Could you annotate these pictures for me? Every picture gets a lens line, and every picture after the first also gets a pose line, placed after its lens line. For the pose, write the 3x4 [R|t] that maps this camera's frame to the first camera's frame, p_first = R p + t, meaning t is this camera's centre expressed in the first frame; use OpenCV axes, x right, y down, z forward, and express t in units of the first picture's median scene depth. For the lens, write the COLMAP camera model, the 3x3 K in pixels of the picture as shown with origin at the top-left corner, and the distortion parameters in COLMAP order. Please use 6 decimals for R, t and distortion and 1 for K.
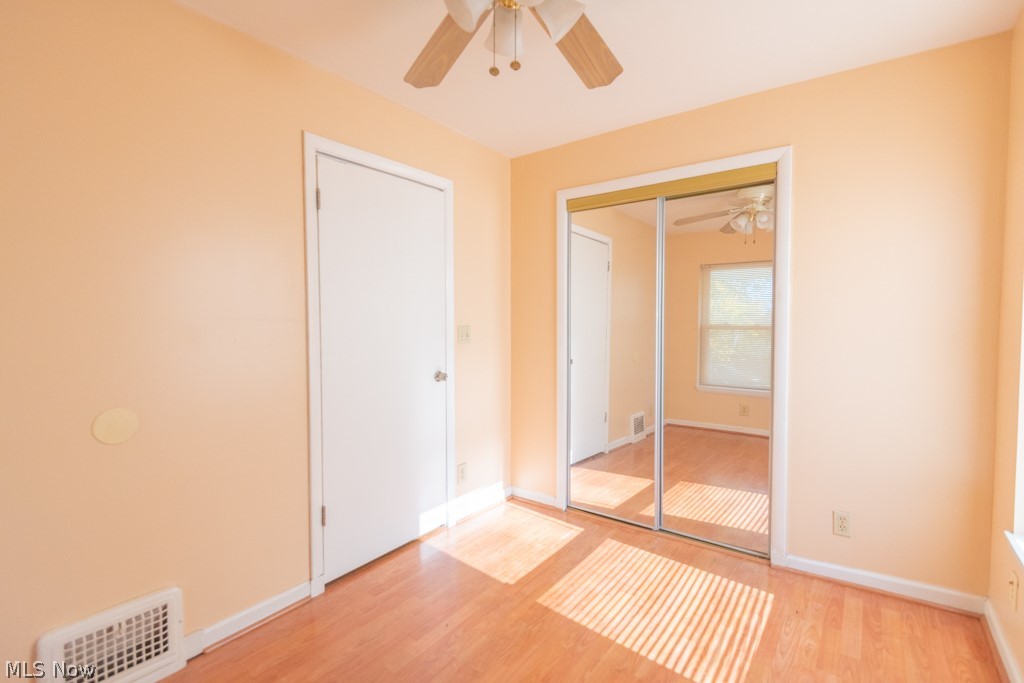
lens RADIAL K [[474.3, 0, 518.0], [0, 474.3, 337.7], [0, 0, 1]] dist [0.034195, -0.017728]
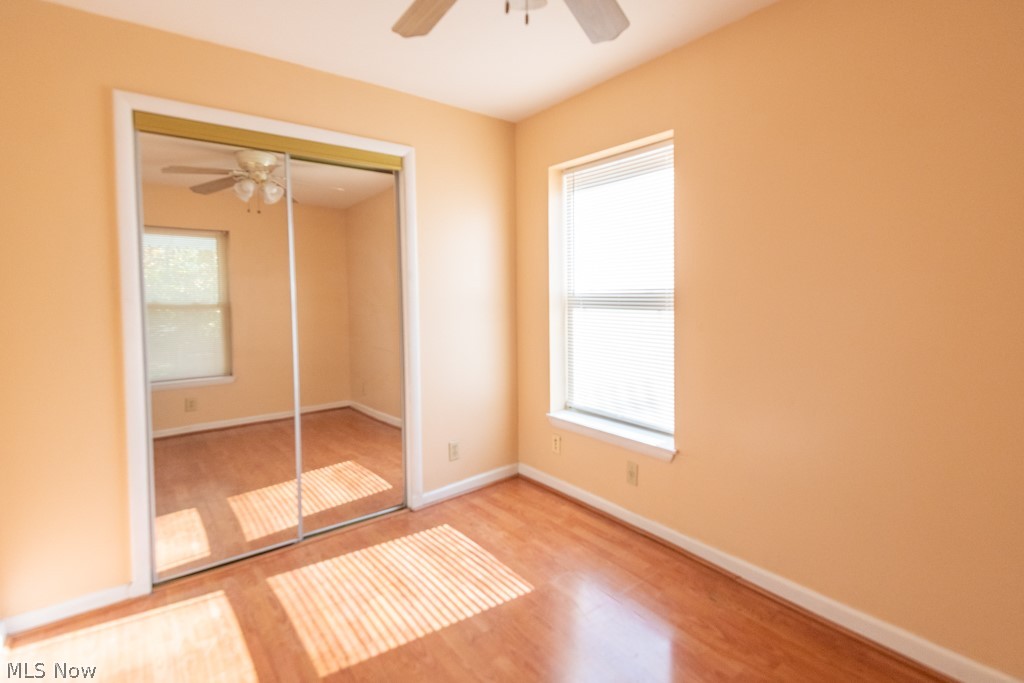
lens RADIAL K [[507.1, 0, 517.0], [0, 507.1, 306.9], [0, 0, 1]] dist [0.002372, -0.000947]
pose [[0.258340, -0.029443, 0.965605, -0.567198], [0.045043, 0.998816, 0.018405, -0.019052], [-0.965003, 0.038739, 0.259361, 0.439425]]
